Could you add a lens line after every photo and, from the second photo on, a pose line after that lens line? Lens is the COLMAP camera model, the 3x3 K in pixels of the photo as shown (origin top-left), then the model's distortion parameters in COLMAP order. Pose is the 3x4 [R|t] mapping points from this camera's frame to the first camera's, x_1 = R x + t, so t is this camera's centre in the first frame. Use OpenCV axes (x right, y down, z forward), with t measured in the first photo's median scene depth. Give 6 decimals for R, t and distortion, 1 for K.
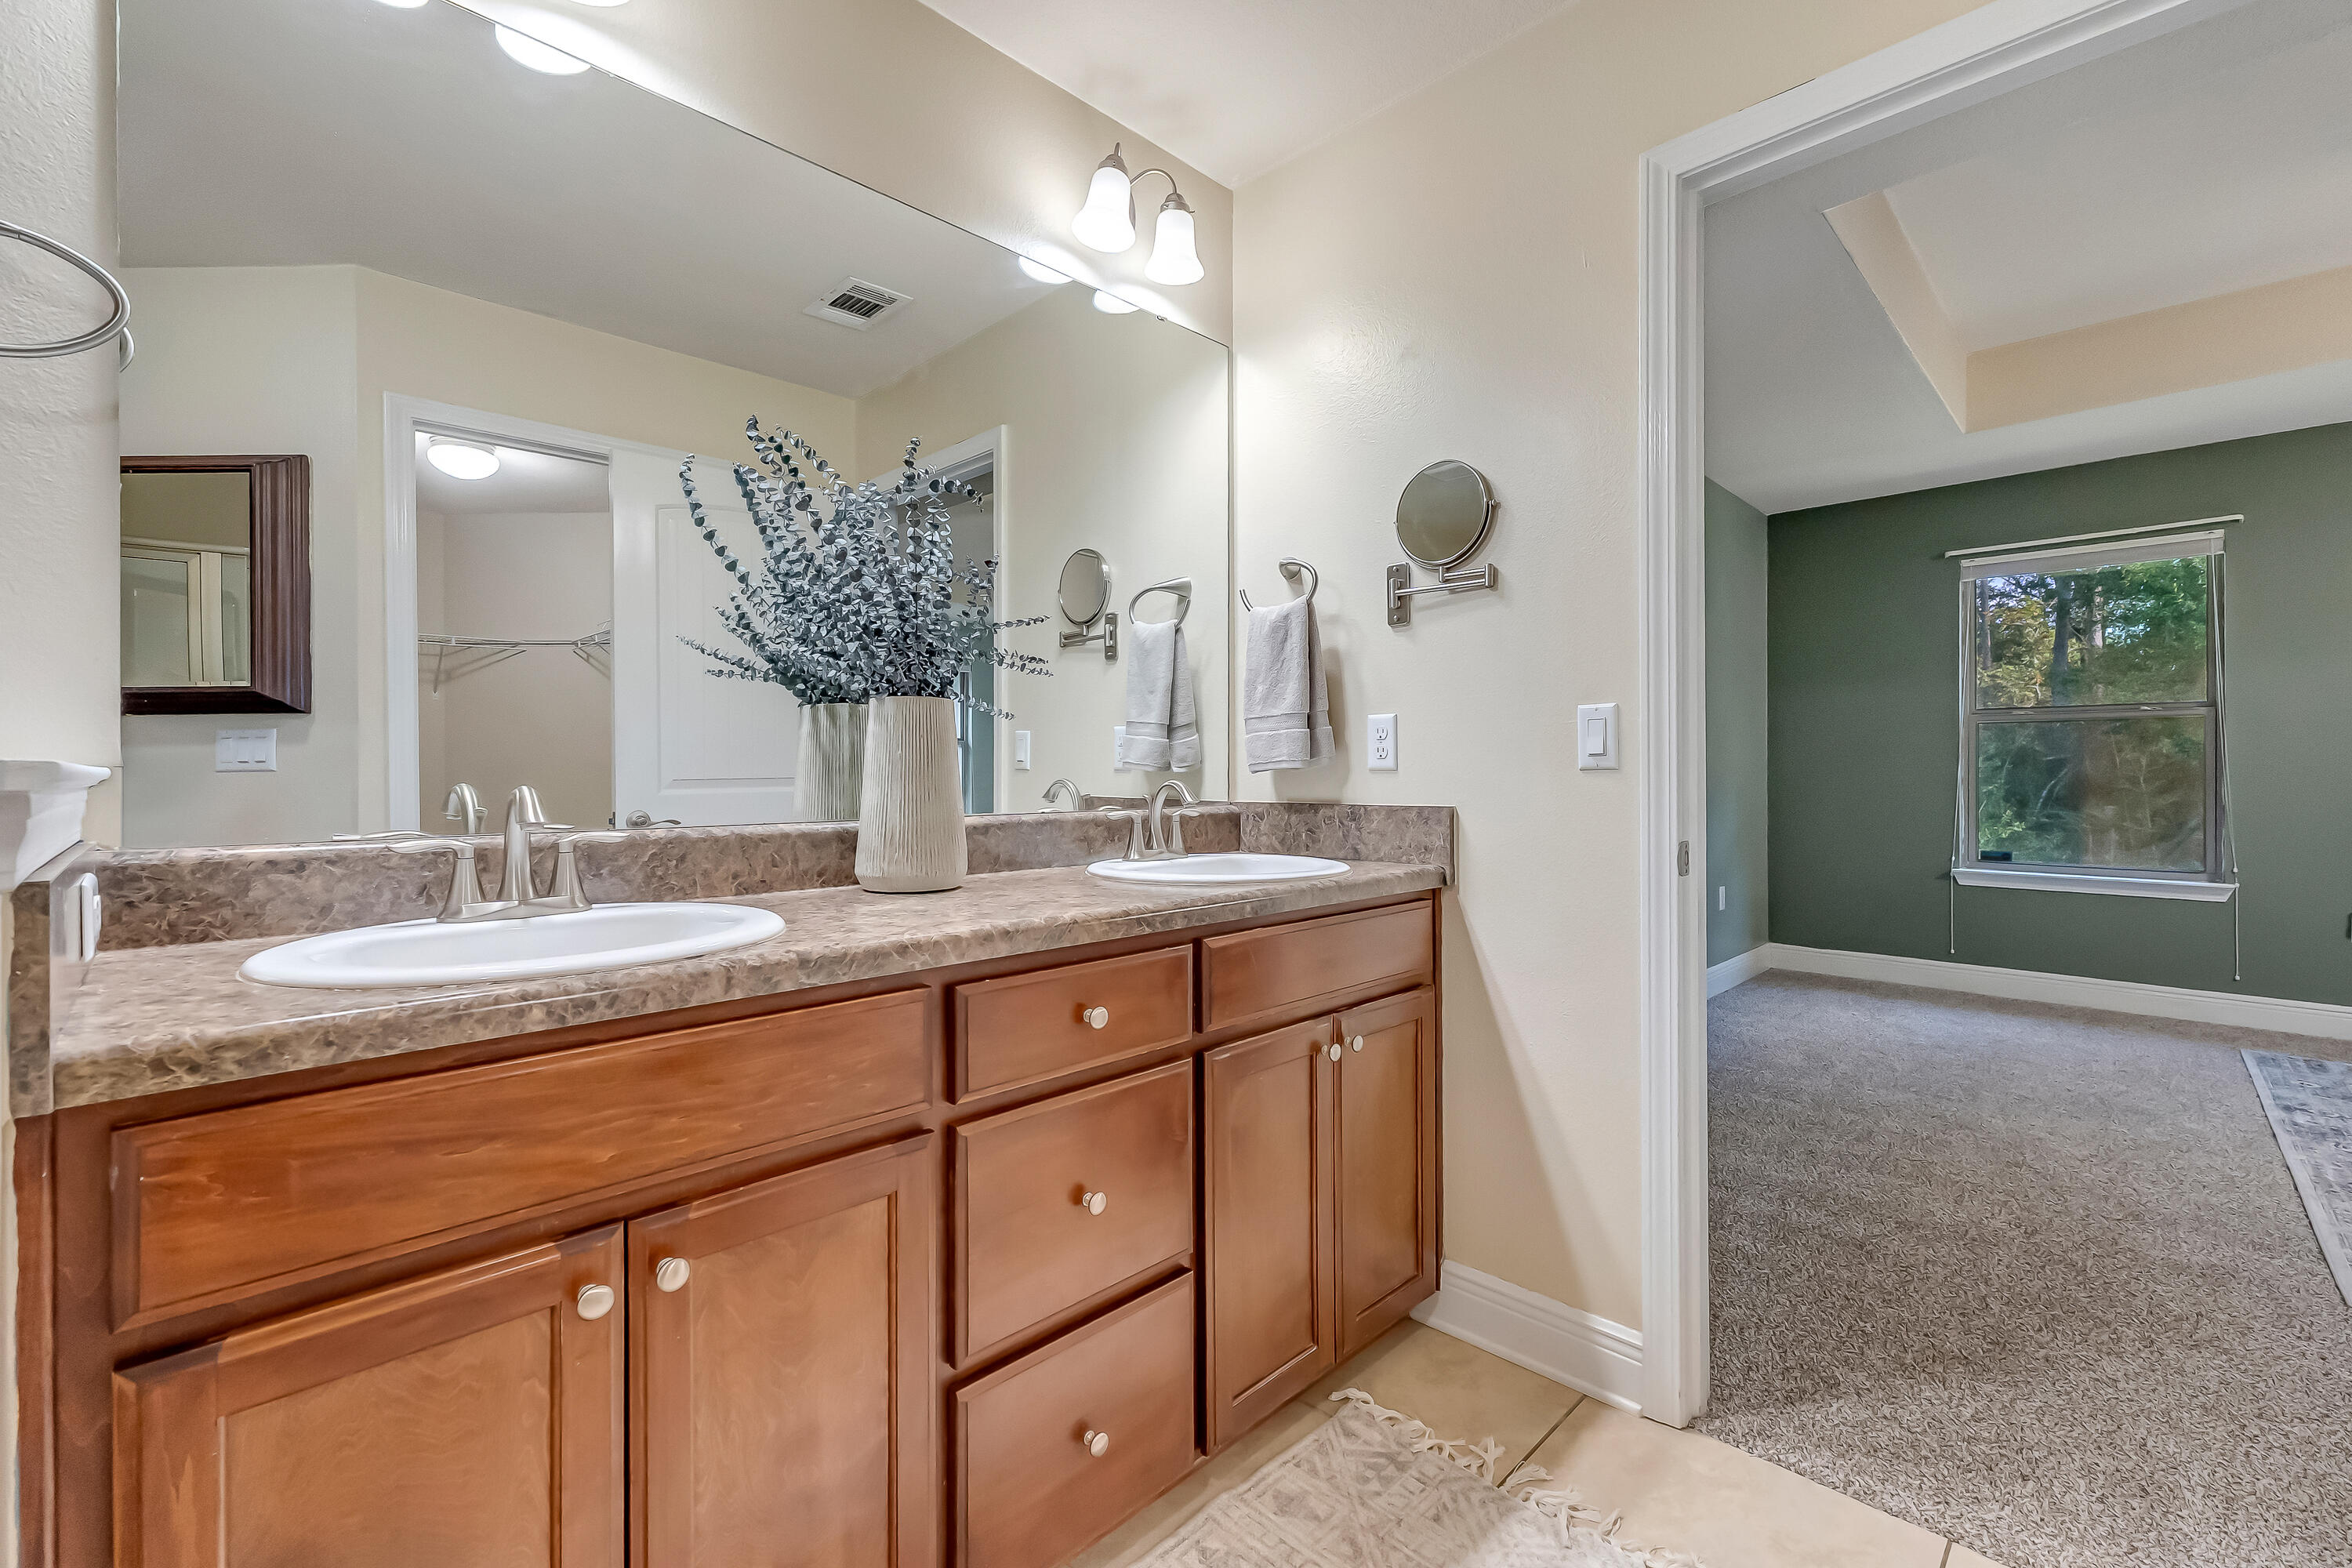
lens RADIAL K [[1010.6, 0, 1171.6], [0, 1010.6, 745.0], [0, 0, 1]] dist [0.020606, 0.000206]
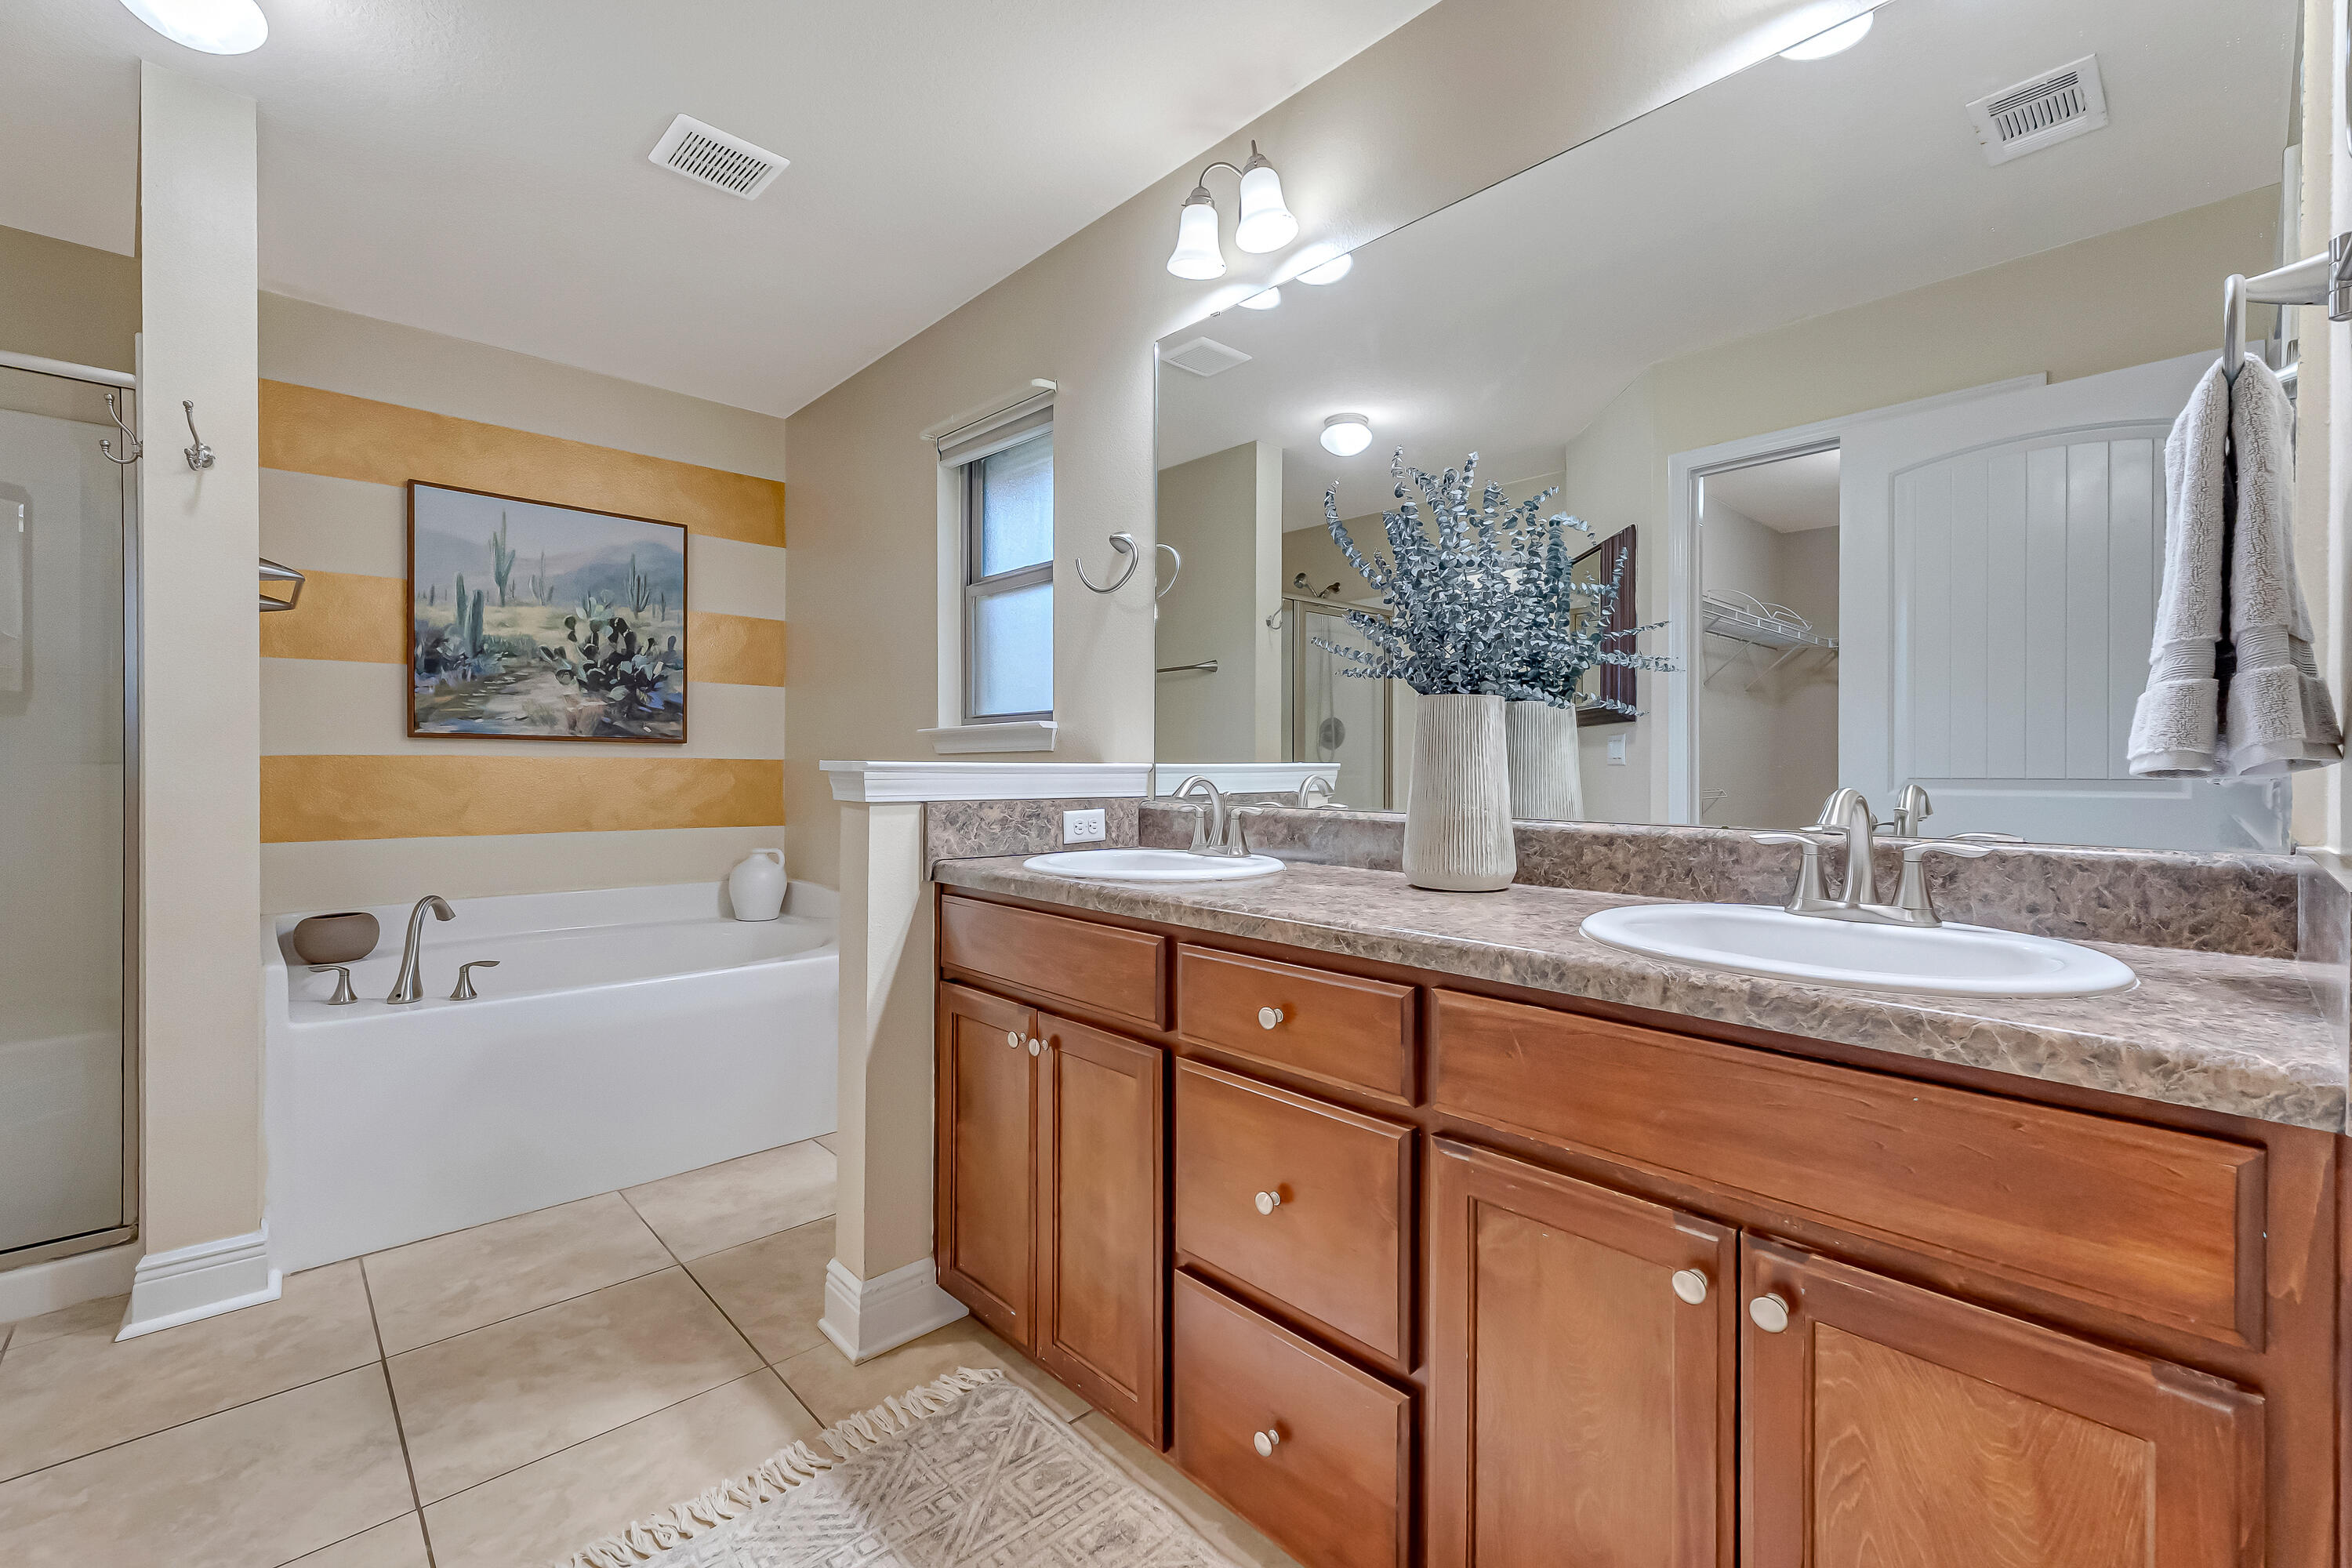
lens RADIAL K [[1076.3, 0, 1065.6], [0, 1076.3, 767.2], [0, 0, 1]] dist [-0.058824, -0.000047]
pose [[-0.129405, 0.006388, -0.991571, 0.612871], [0.017092, 0.999845, 0.004211, 0.012682], [0.991444, -0.016403, -0.129495, 0.596992]]
